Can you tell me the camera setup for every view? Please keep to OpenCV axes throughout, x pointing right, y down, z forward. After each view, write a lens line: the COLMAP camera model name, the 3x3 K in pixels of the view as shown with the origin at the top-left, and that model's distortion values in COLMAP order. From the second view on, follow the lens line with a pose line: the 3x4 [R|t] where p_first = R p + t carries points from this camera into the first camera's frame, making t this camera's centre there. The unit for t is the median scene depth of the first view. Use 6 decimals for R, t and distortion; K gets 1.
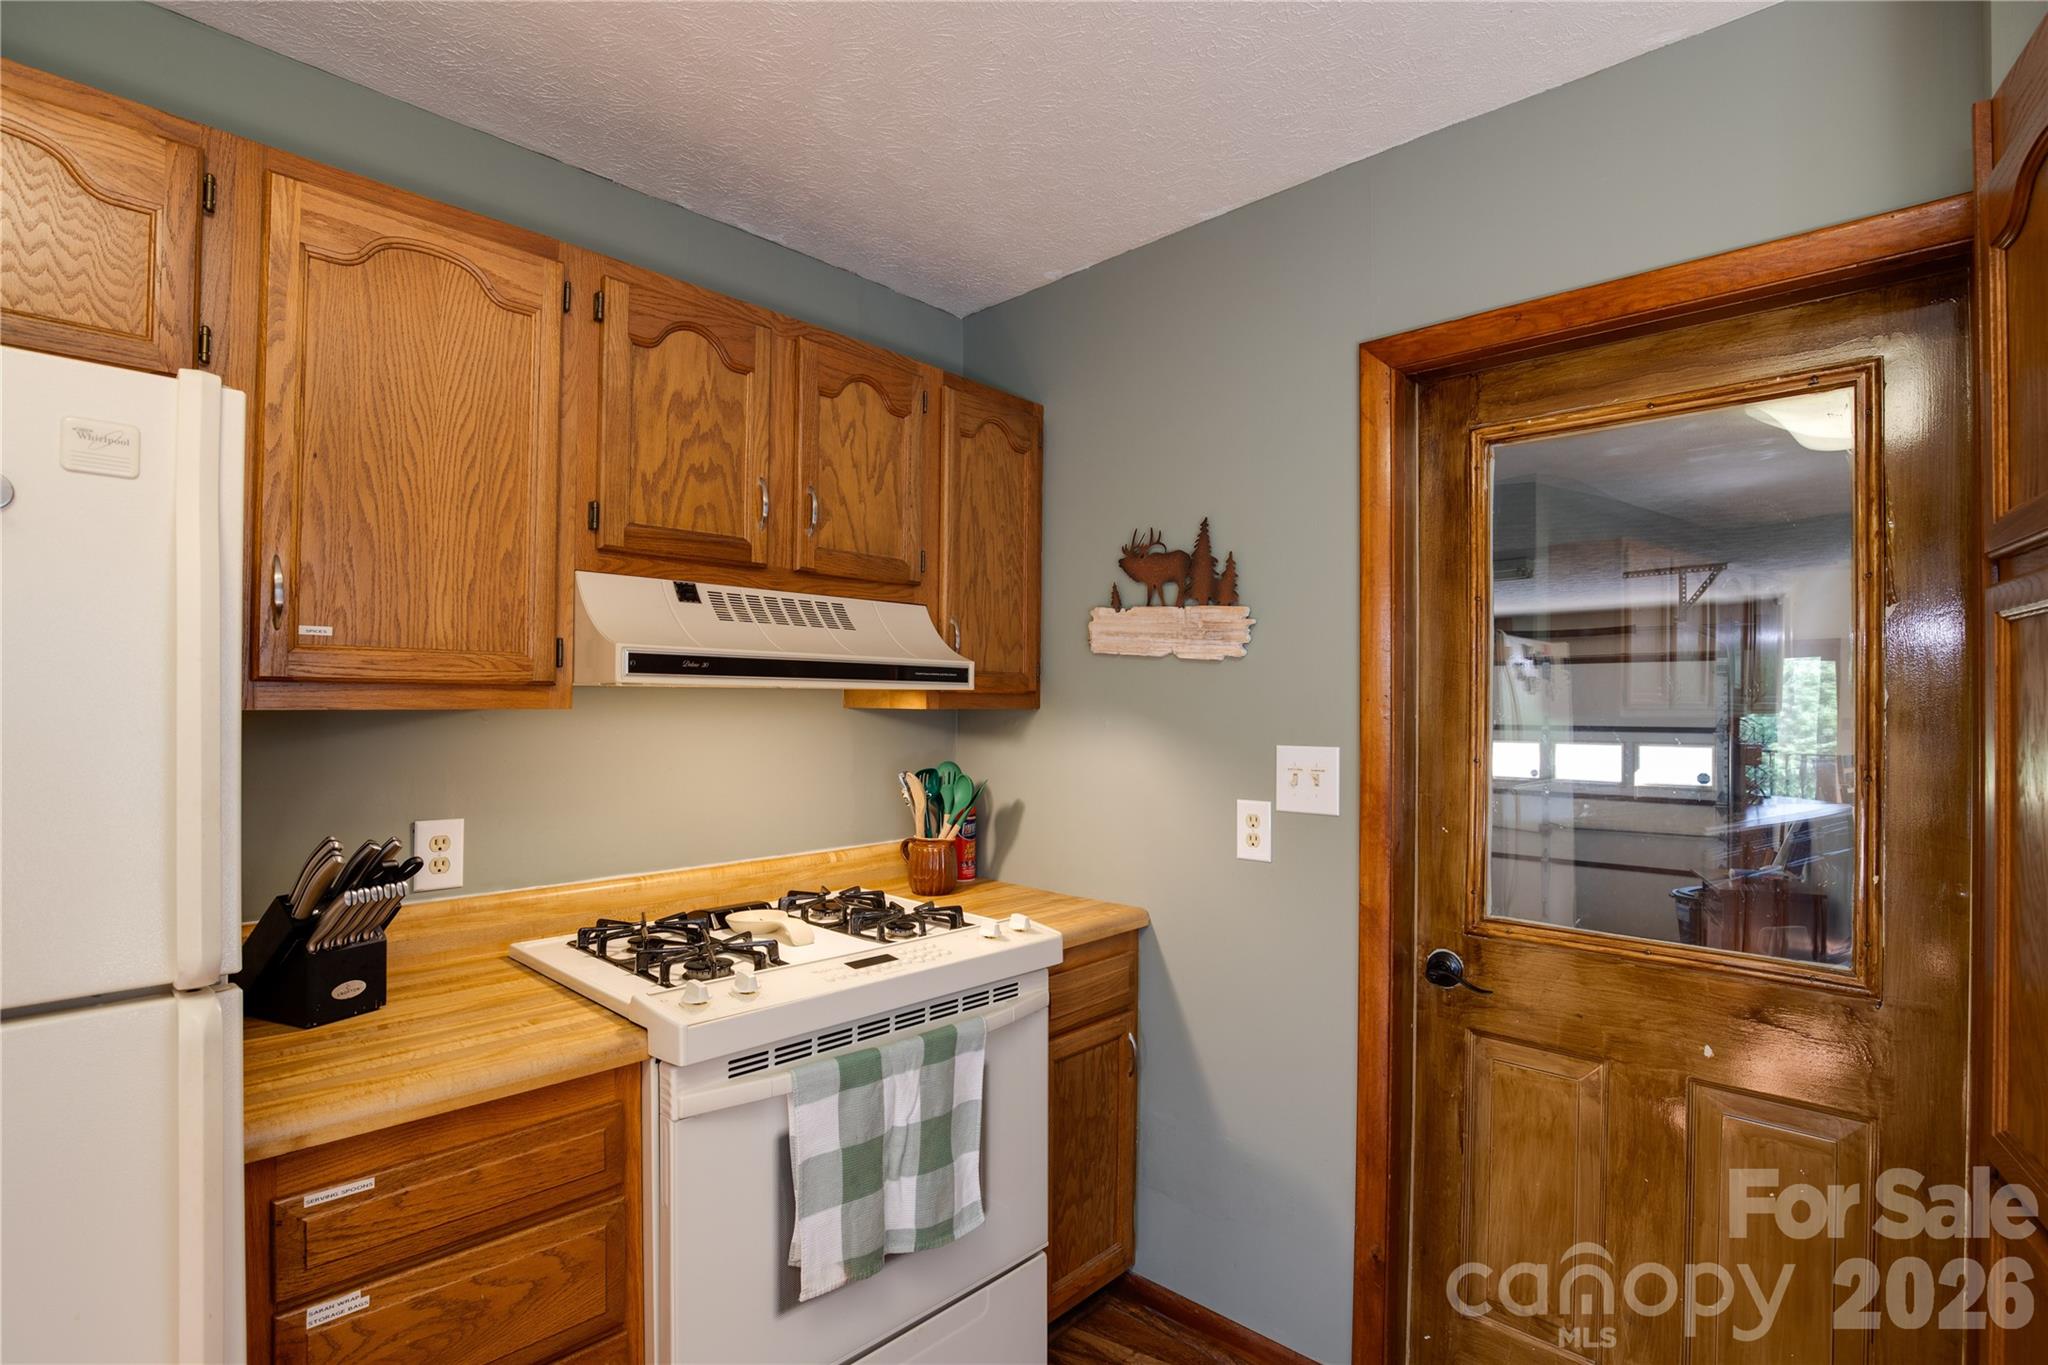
lens RADIAL K [[951.4, 0, 1031.9], [0, 951.4, 695.1], [0, 0, 1]] dist [-0.033365, 0.000189]
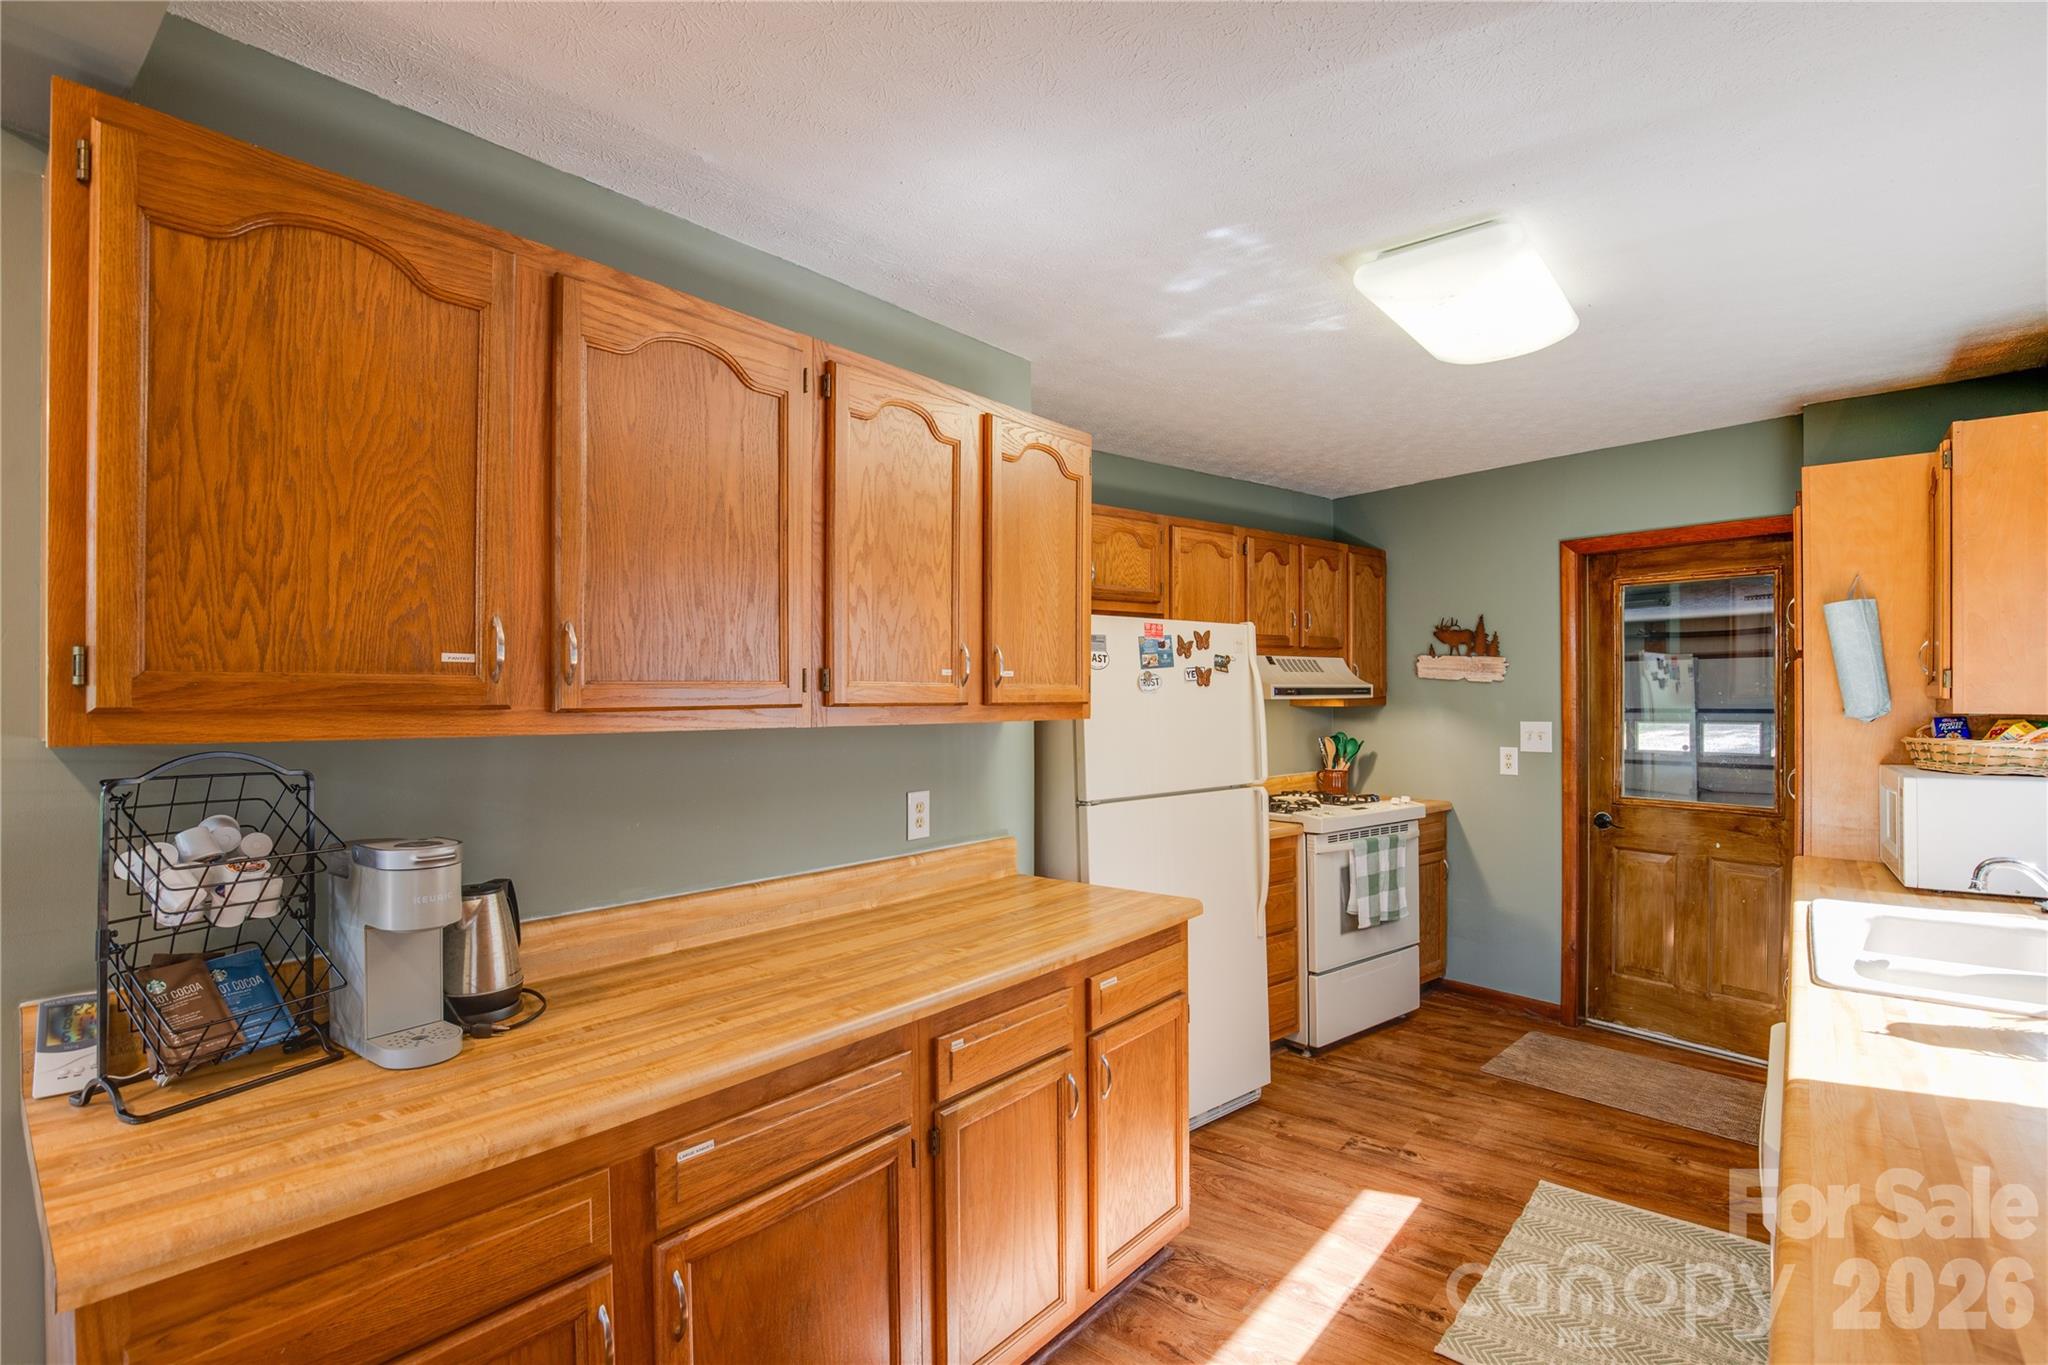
lens RADIAL K [[951.4, 0, 1031.9], [0, 951.4, 695.1], [0, 0, 1]] dist [-0.033365, 0.000189]
pose [[0.990043, -0.012599, -0.140202, -0.549541], [0.014460, 0.999820, 0.012260, -0.050843], [0.140023, -0.014166, 0.990047, -1.303220]]
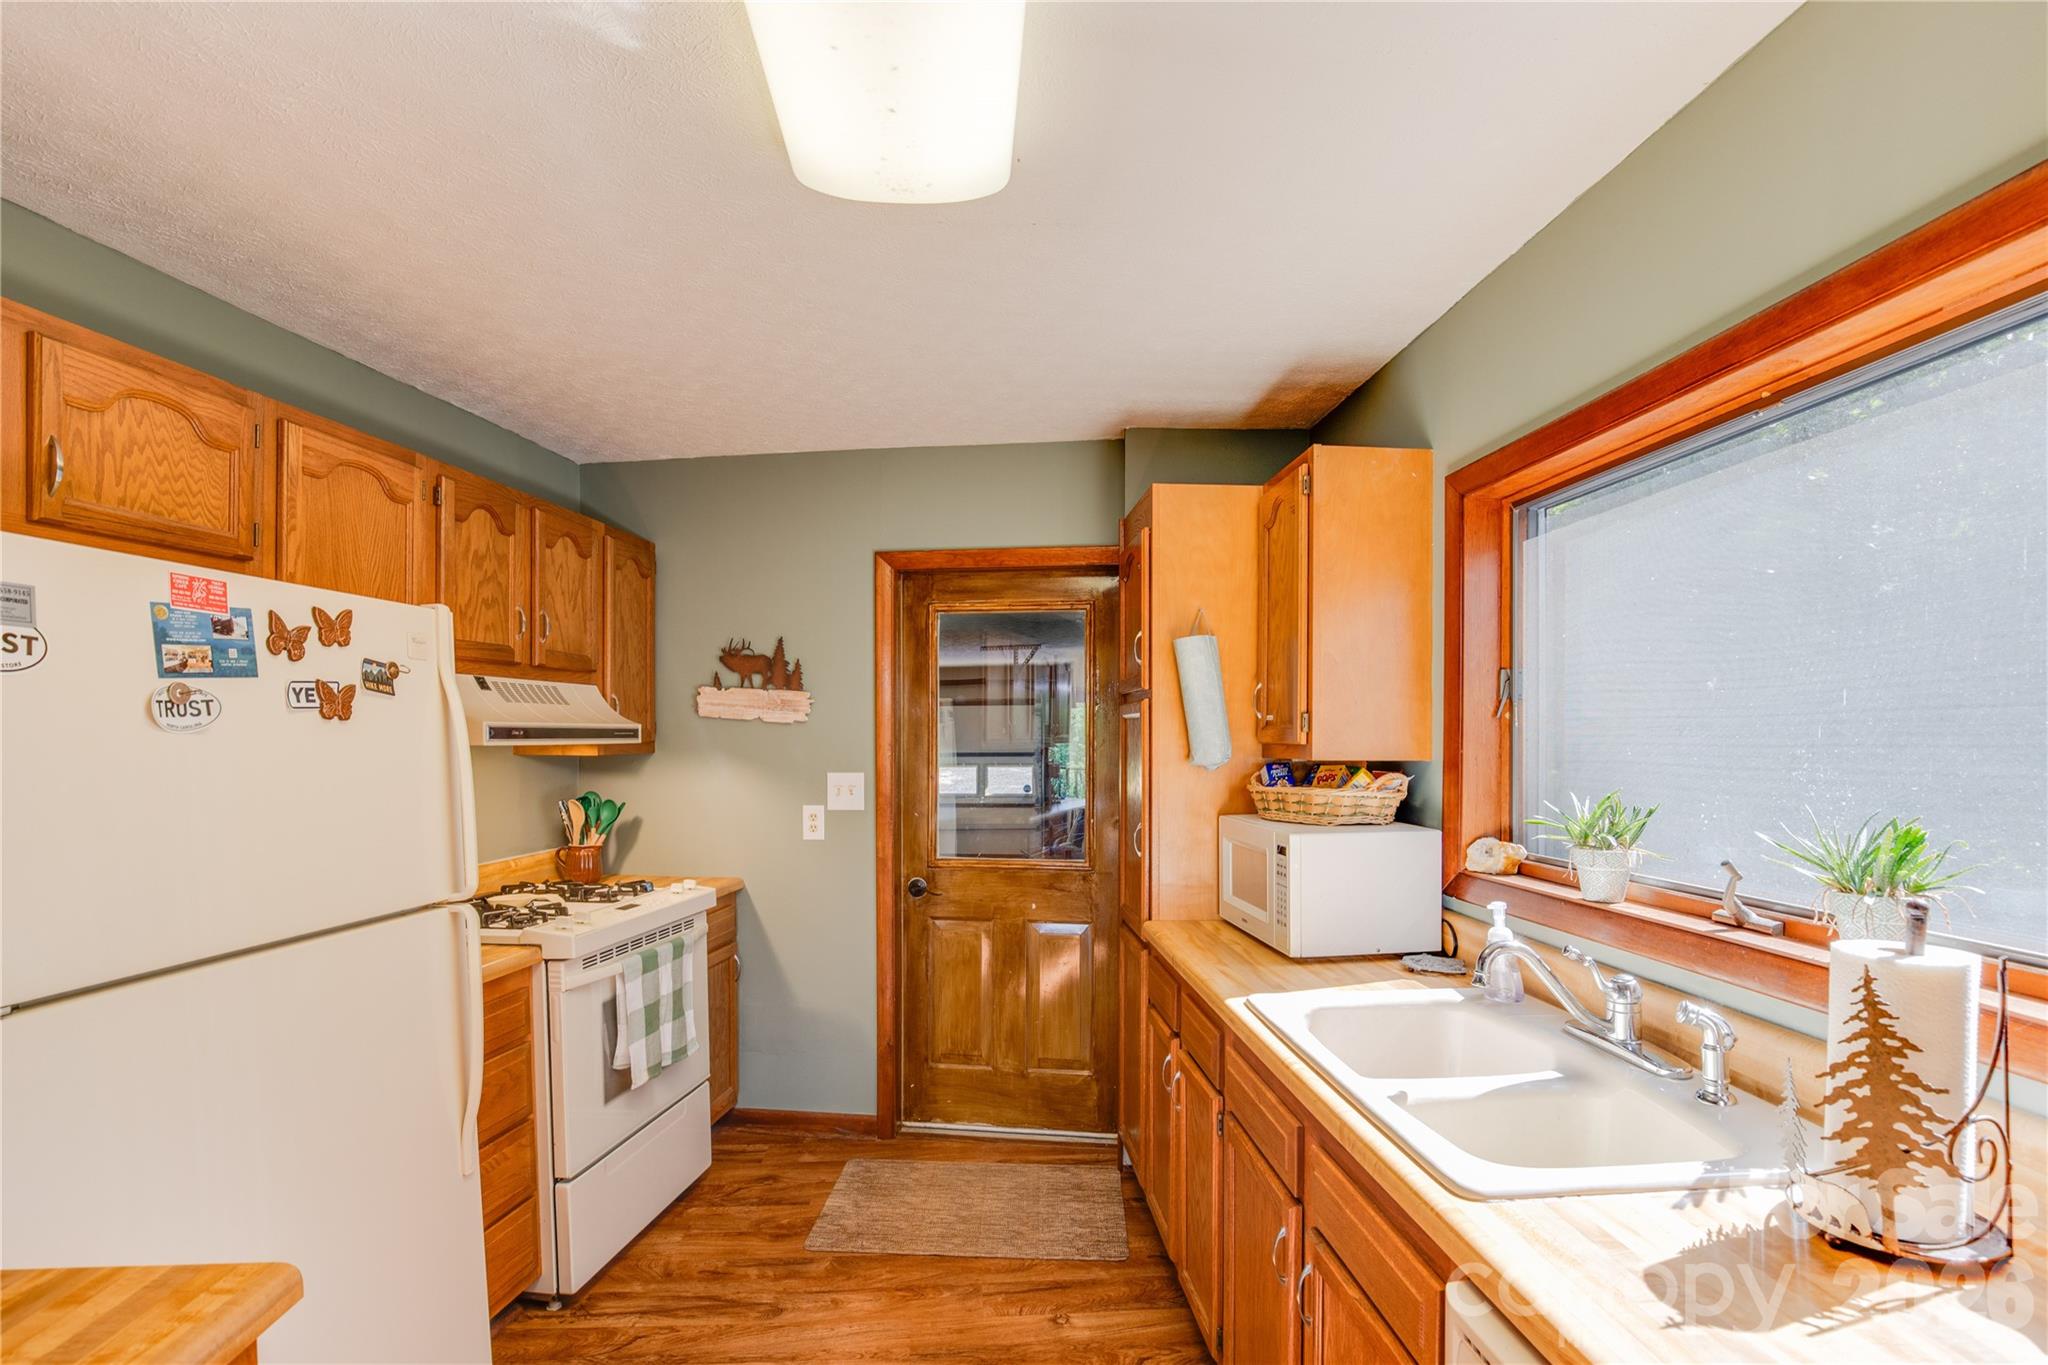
lens RADIAL K [[966.5, 0, 1027.9], [0, 966.5, 747.5], [0, 0, 1]] dist [-0.034626, 0.000076]
pose [[0.810563, -0.014992, 0.585460, -0.482629], [-0.000402, 0.999658, 0.026154, -0.040132], [-0.585652, -0.021435, 0.810279, -0.654677]]
